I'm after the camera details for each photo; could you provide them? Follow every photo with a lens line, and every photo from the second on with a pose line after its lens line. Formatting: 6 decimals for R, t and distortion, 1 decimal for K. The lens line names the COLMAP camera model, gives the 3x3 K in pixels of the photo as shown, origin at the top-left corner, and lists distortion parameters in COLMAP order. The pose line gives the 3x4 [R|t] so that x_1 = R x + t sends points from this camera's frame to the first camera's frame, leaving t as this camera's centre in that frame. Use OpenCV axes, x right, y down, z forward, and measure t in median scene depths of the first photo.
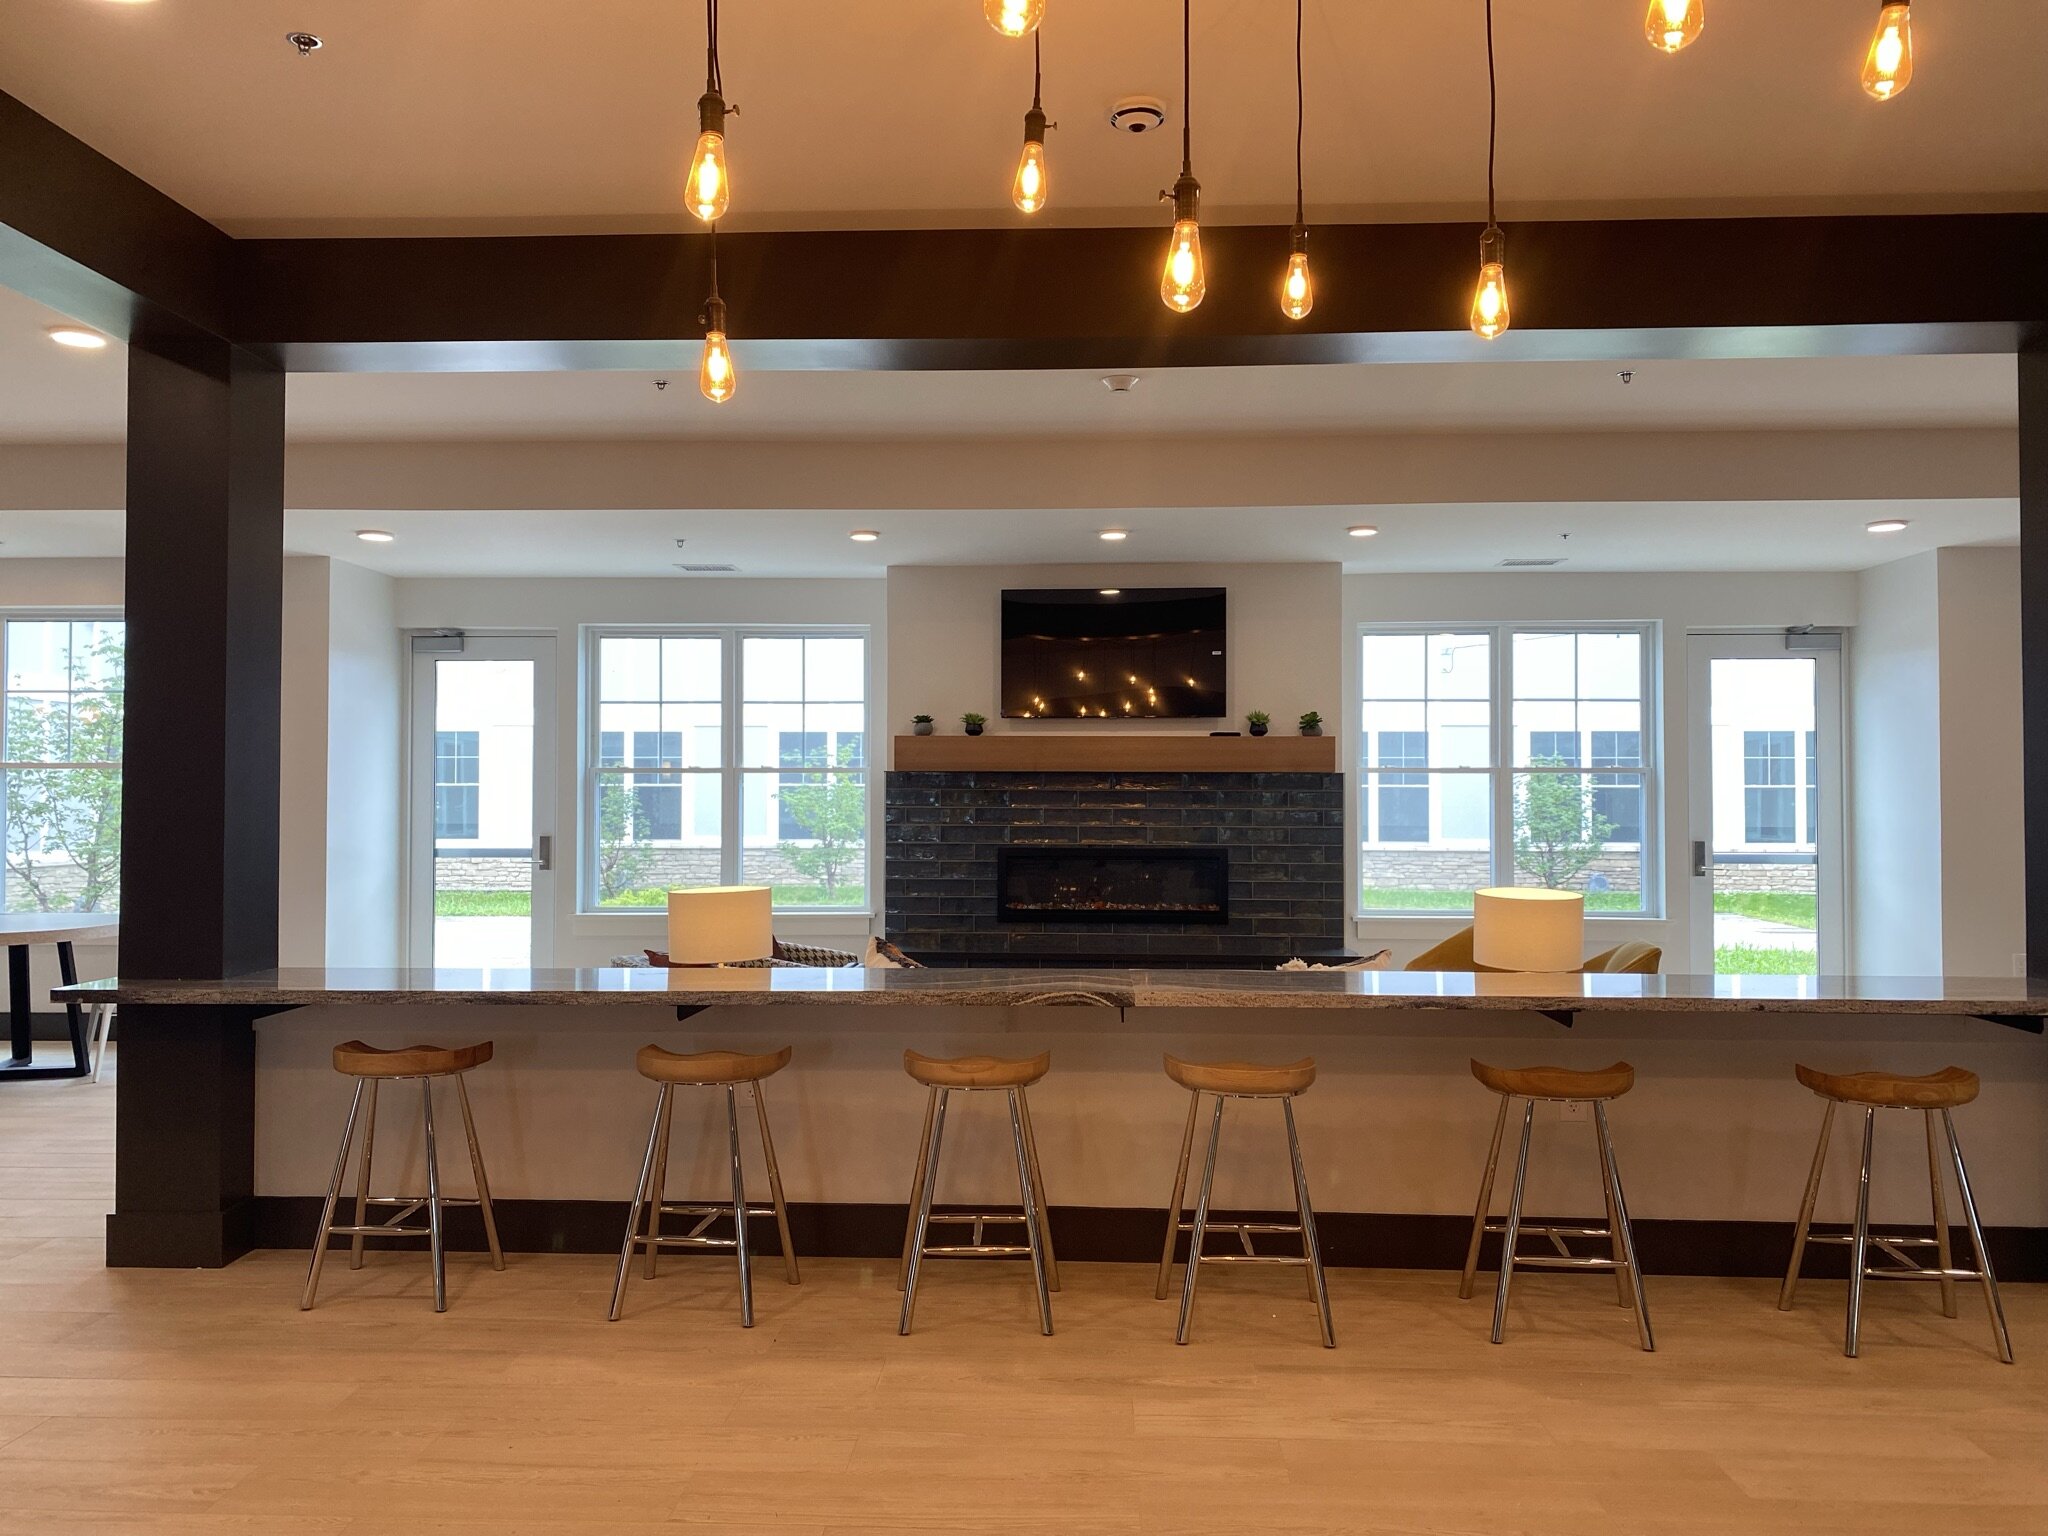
lens RADIAL K [[1568.0, 0, 1021.5], [0, 1568.0, 772.9], [0, 0, 1]] dist [0.021377, -0.022707]
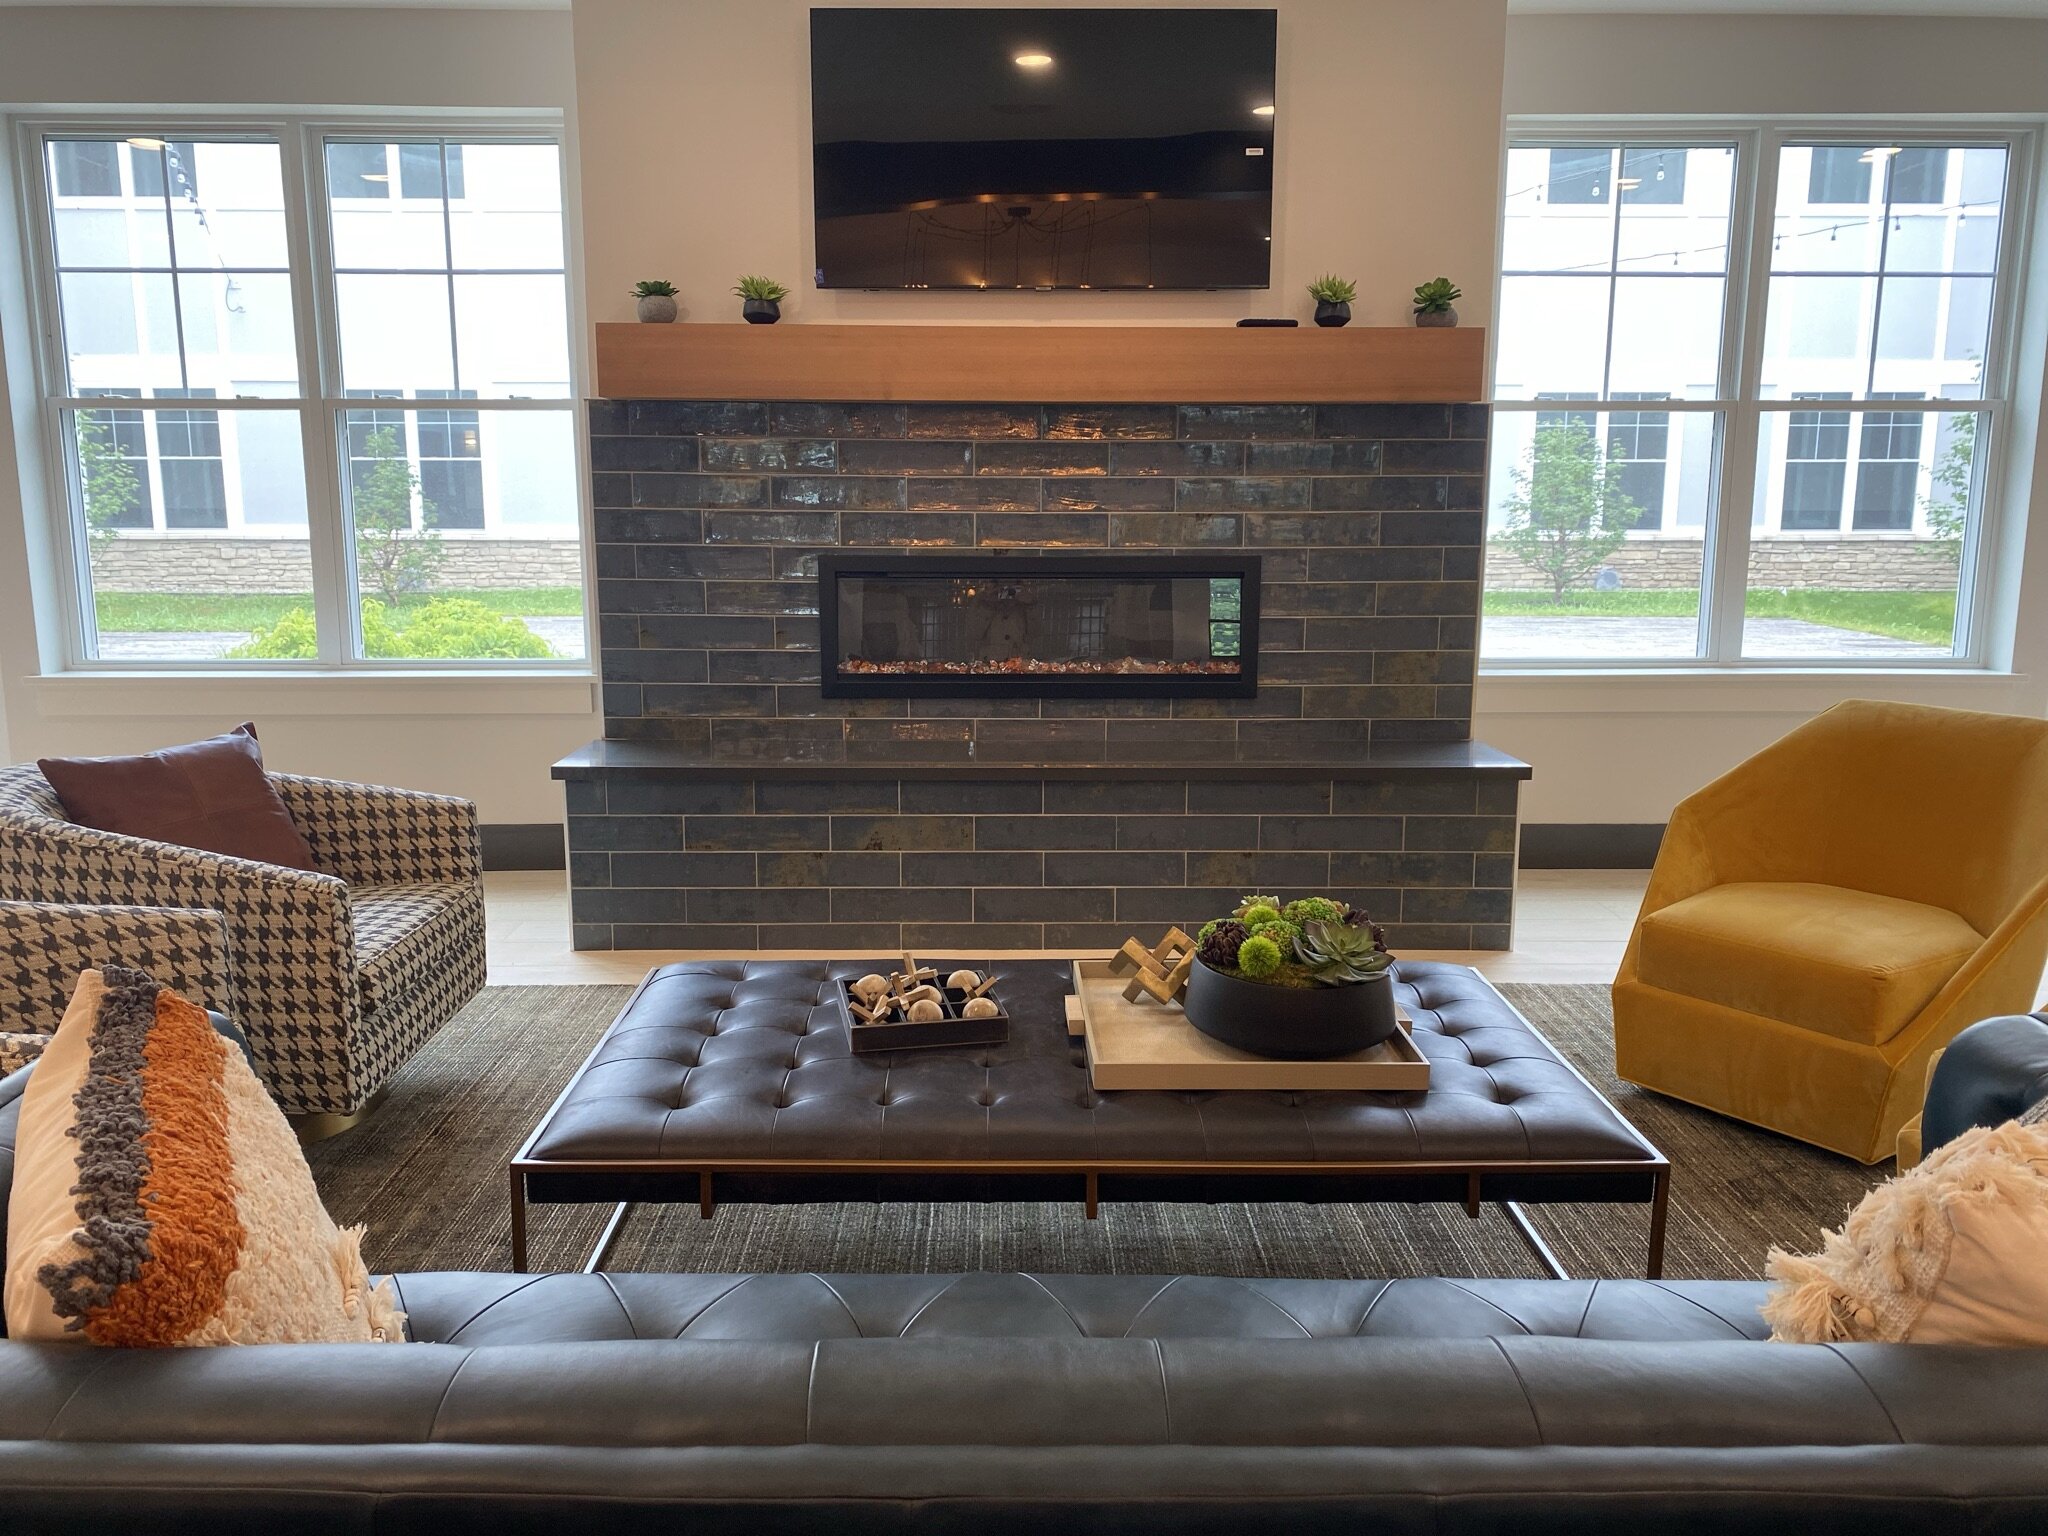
lens RADIAL K [[1568.0, 0, 1029.0], [0, 1568.0, 785.9], [0, 0, 1]] dist [0.021377, -0.022707]
pose [[0.998047, -0.012245, 0.061252, 0.021515], [-0.000611, 0.978636, 0.205599, 0.016213], [-0.062461, -0.205235, 0.976718, 0.477075]]
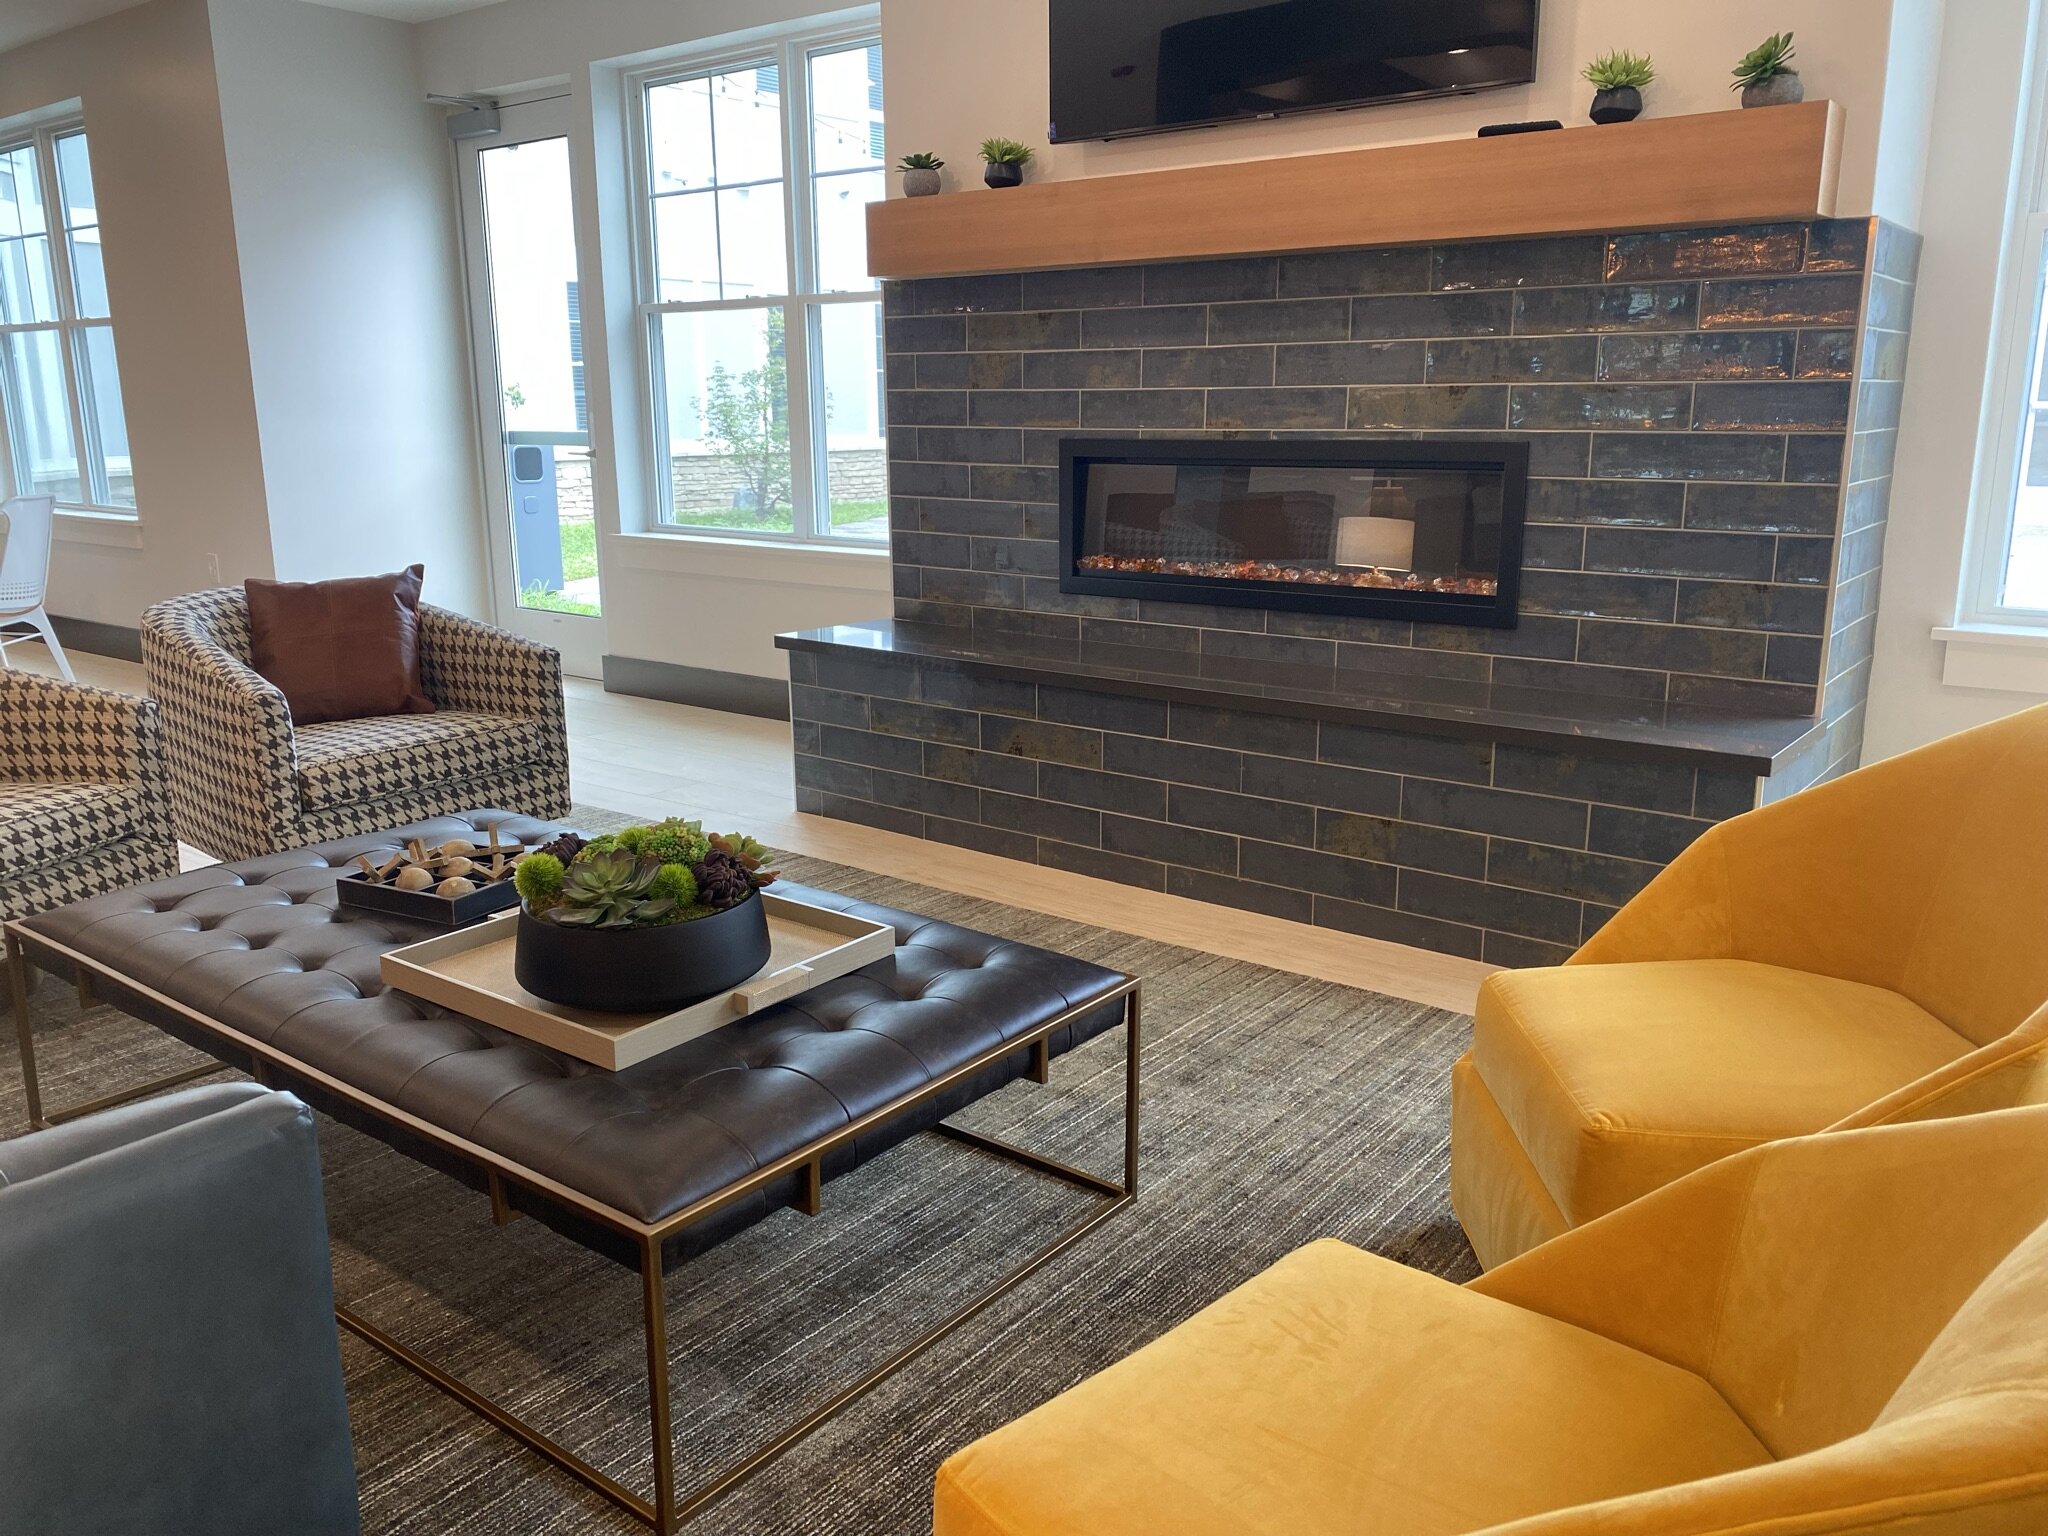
lens RADIAL K [[1568.0, 0, 1013.6], [0, 1568.0, 777.4], [0, 0, 1]] dist [0.021377, -0.022707]
pose [[0.817171, 0.128601, -0.561866, 0.257001], [0.017521, 0.968800, 0.247224, 0.029813], [0.576129, -0.211868, 0.789422, 0.589737]]
